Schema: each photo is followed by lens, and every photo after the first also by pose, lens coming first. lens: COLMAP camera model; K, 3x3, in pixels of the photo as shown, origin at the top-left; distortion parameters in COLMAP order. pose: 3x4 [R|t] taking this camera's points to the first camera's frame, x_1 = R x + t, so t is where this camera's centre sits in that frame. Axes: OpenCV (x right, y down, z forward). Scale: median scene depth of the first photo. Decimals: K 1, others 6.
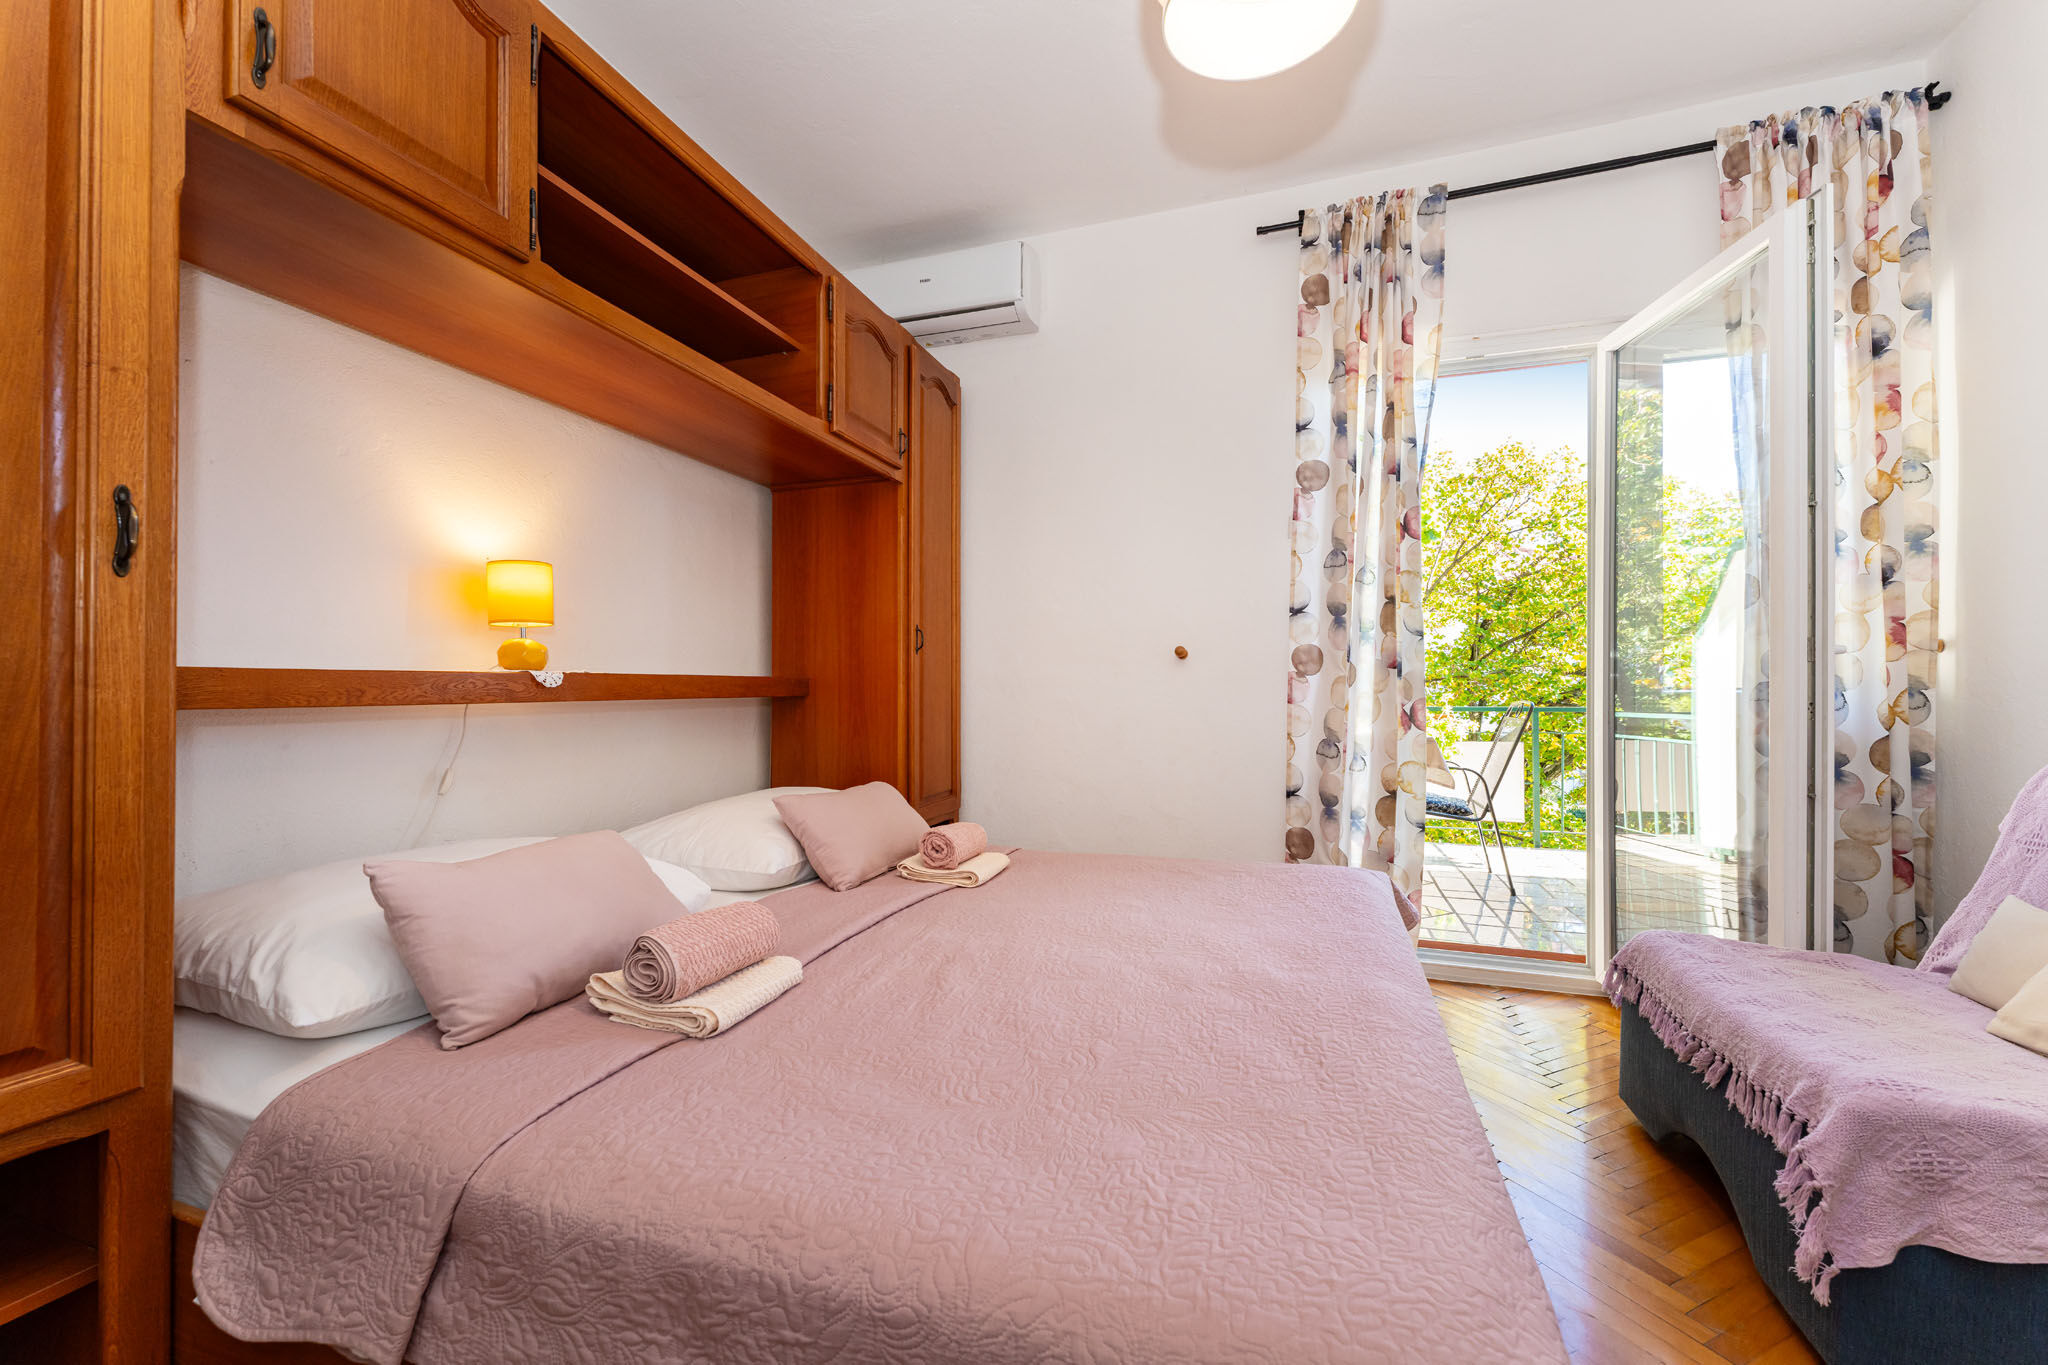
lens RADIAL K [[814.5, 0, 1005.4], [0, 814.5, 687.4], [0, 0, 1]] dist [0.003207, -0.000688]
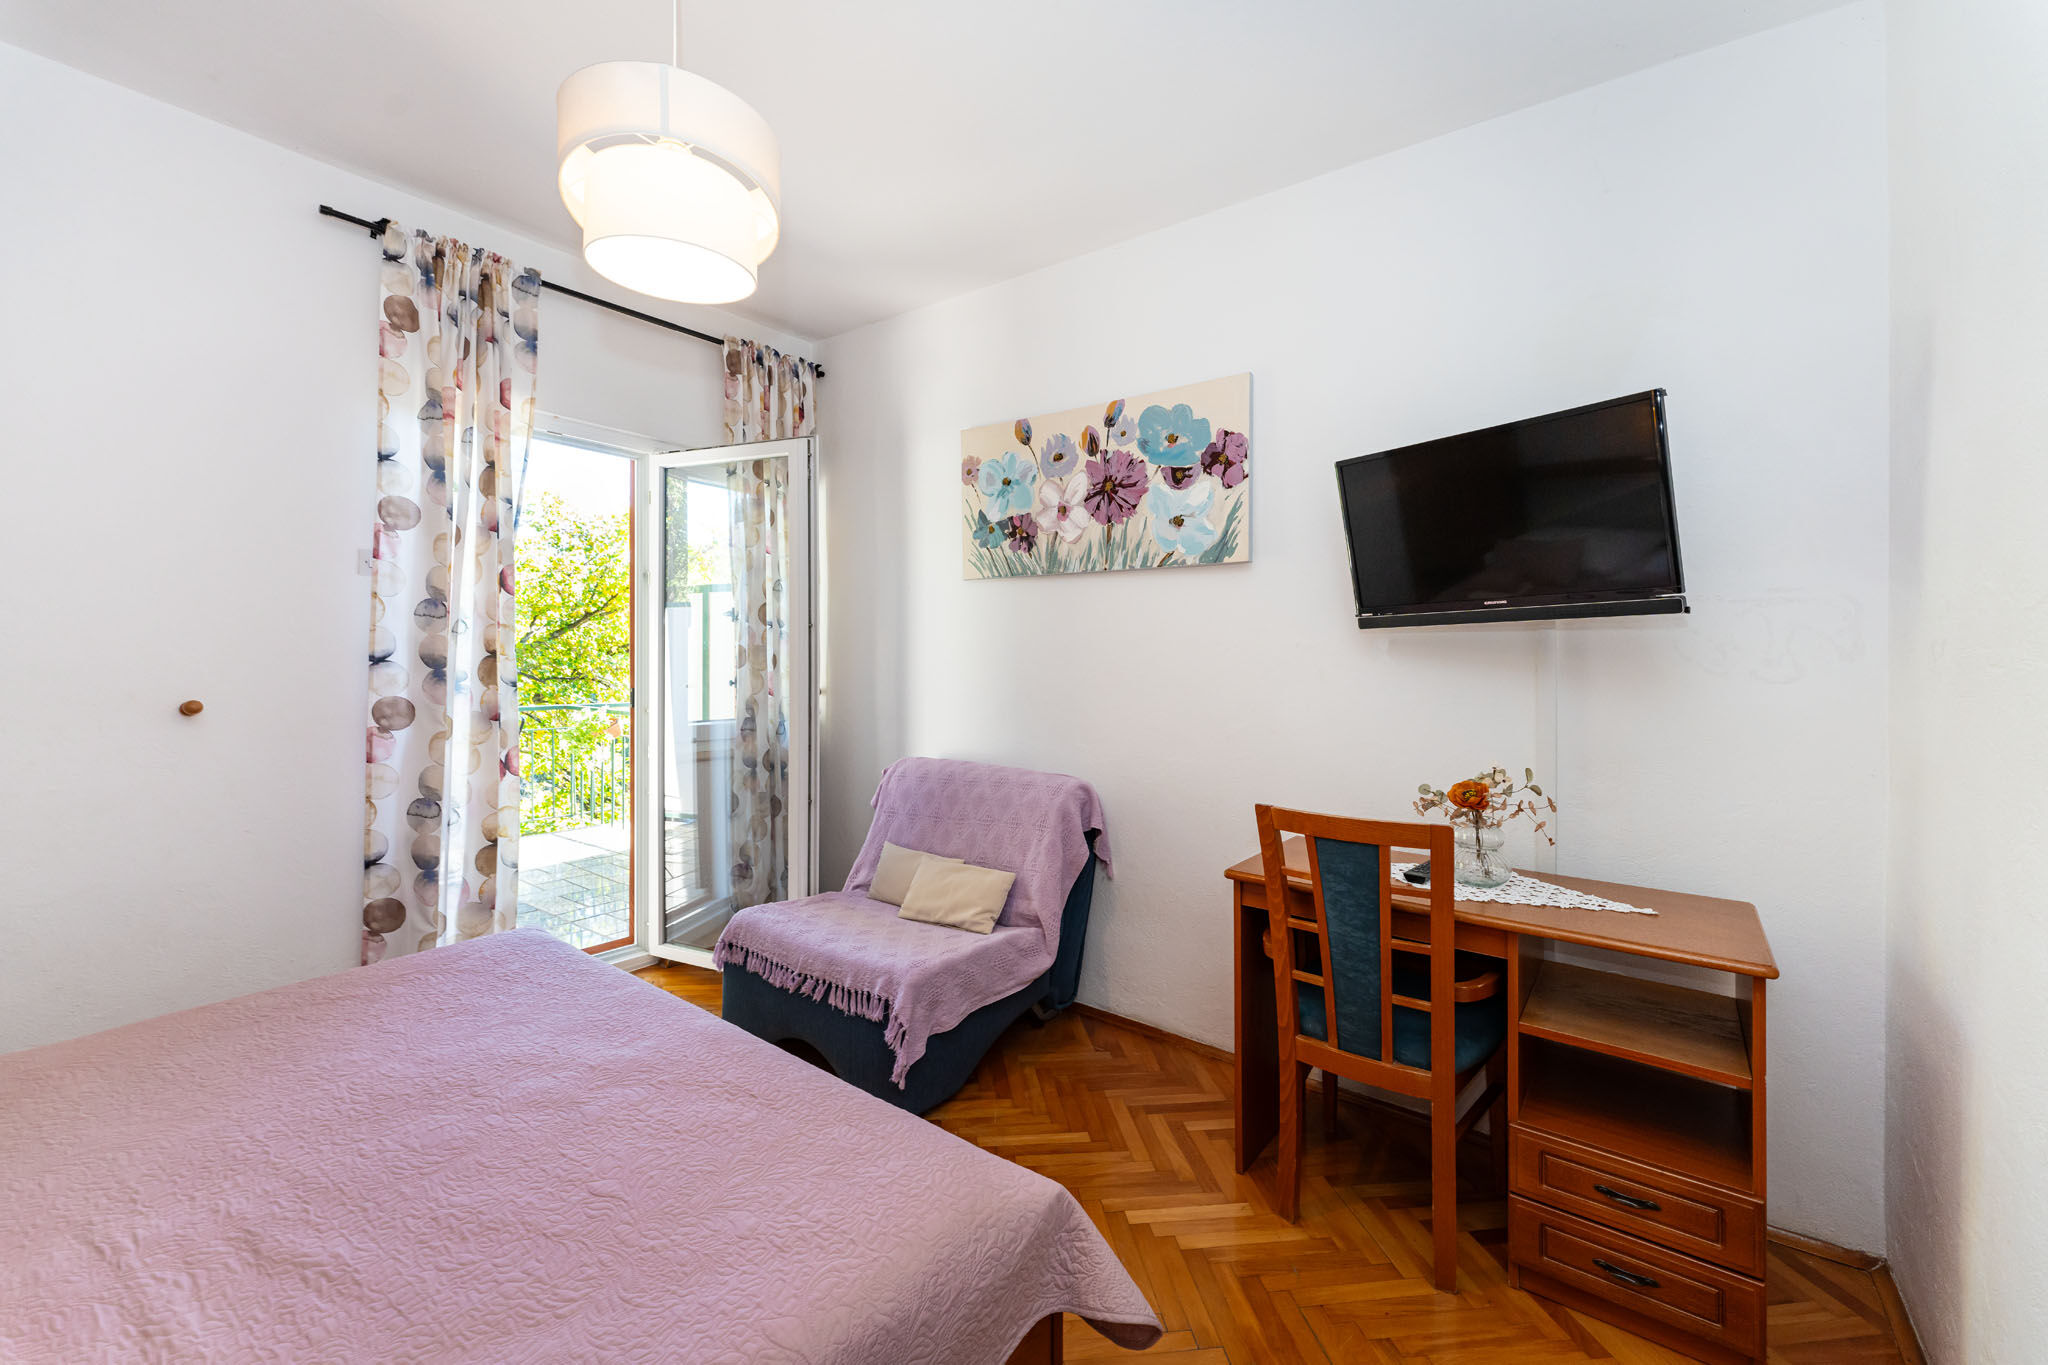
lens RADIAL K [[814.5, 0, 1008.9], [0, 814.5, 669.7], [0, 0, 1]] dist [0.003207, -0.000688]
pose [[0.330308, -0.014217, 0.943766, -0.277171], [-0.001072, 0.999880, 0.015437, -0.102996], [-0.943873, -0.006111, 0.330253, 0.049172]]
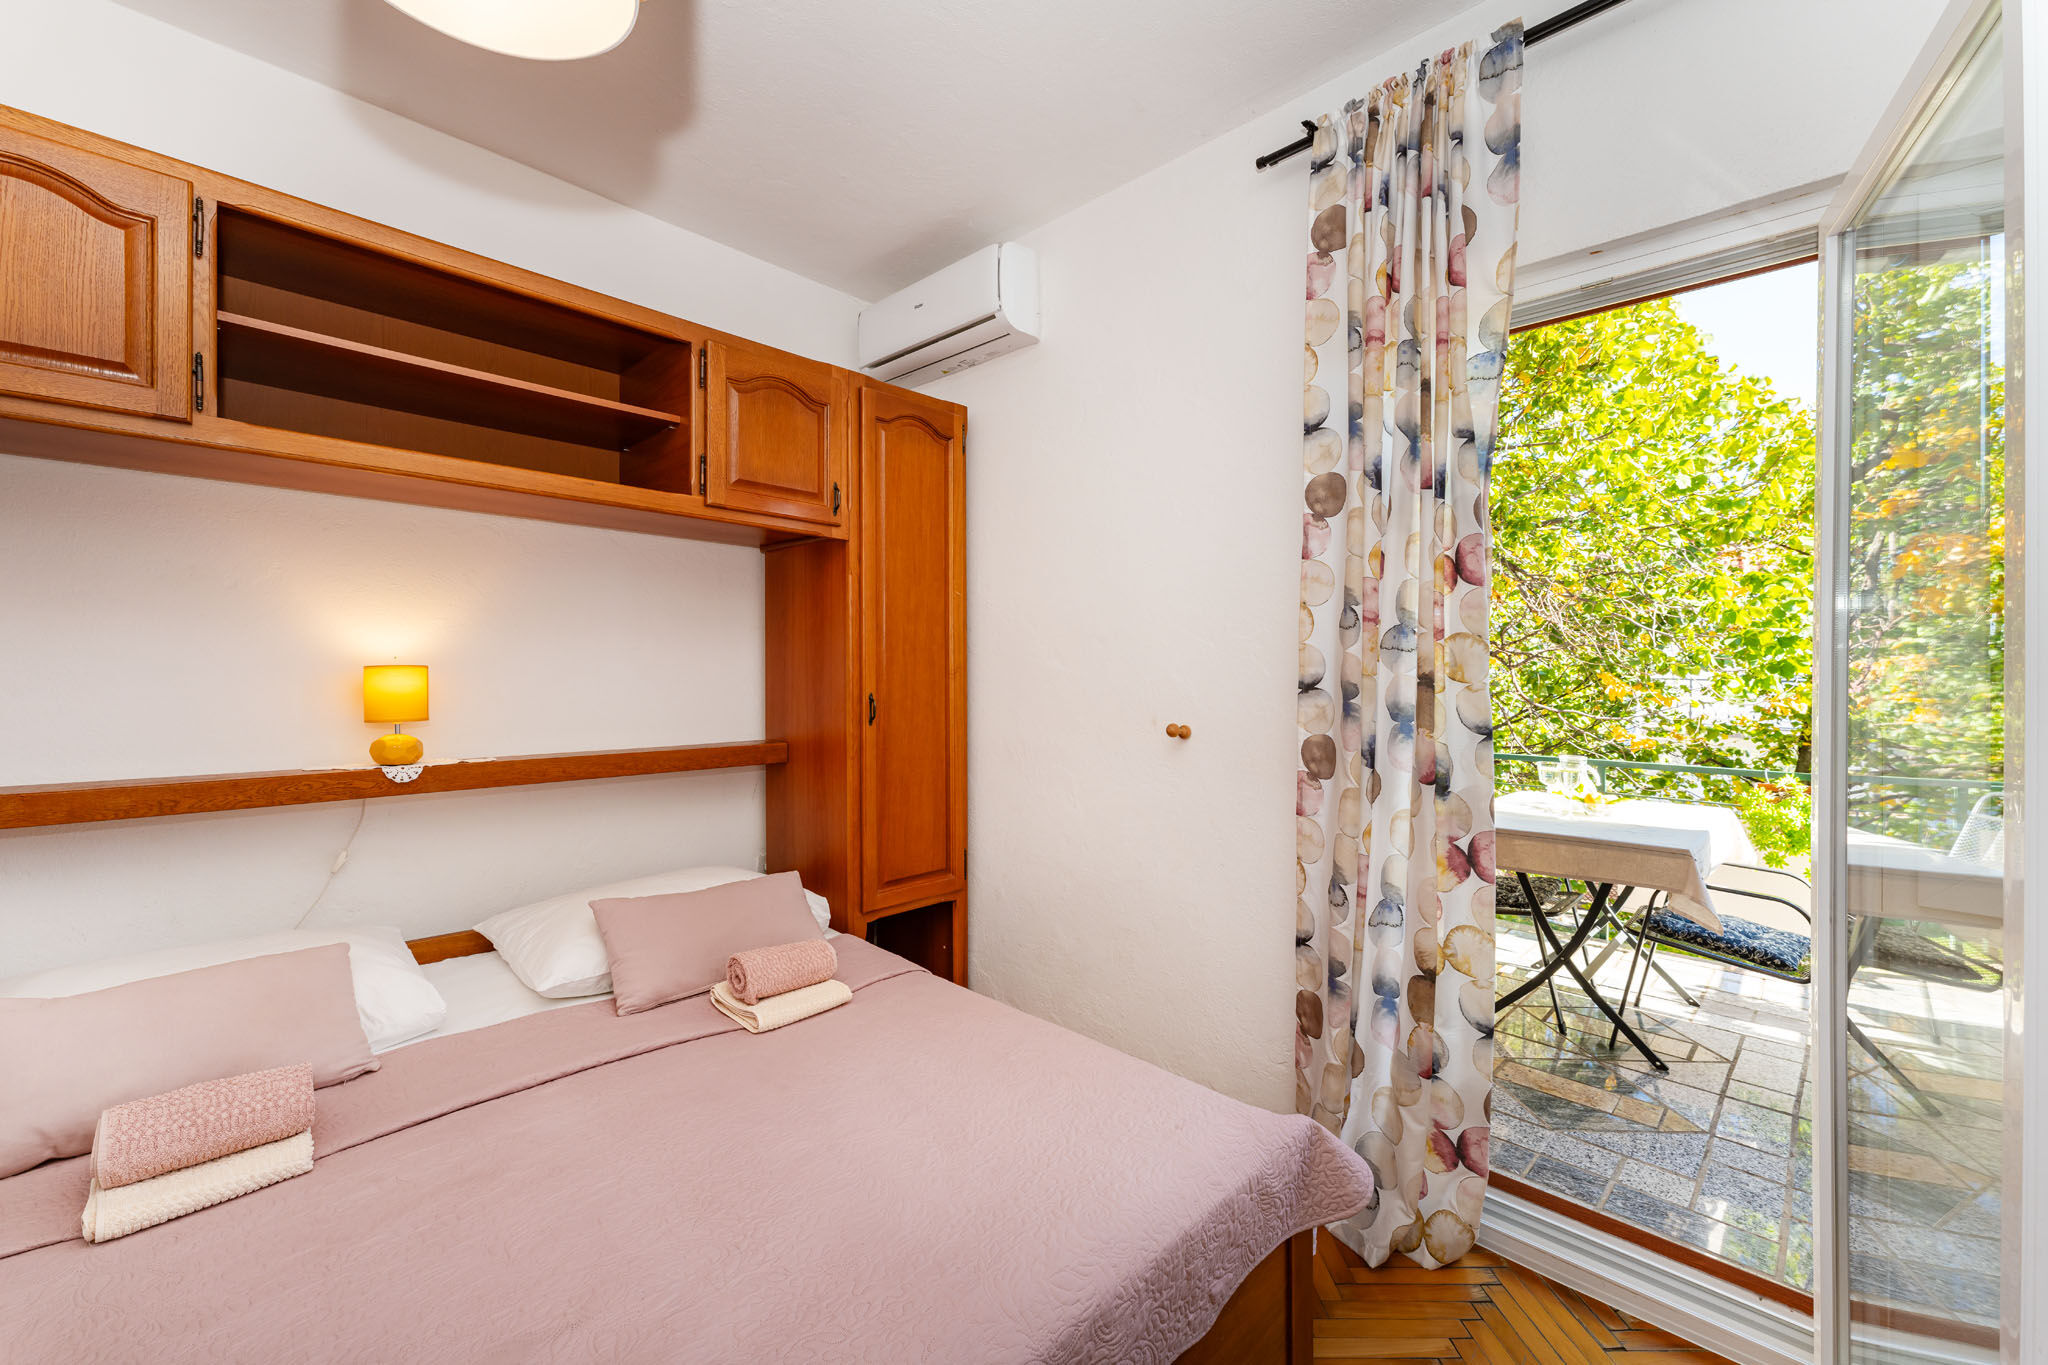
lens RADIAL K [[814.5, 0, 985.3], [0, 814.5, 680.4], [0, 0, 1]] dist [0.003207, -0.000688]
pose [[0.907055, 0.009671, -0.420900, 0.425295], [-0.009431, 0.999952, 0.002653, -0.104609], [0.420906, 0.001563, 0.907103, 0.252490]]
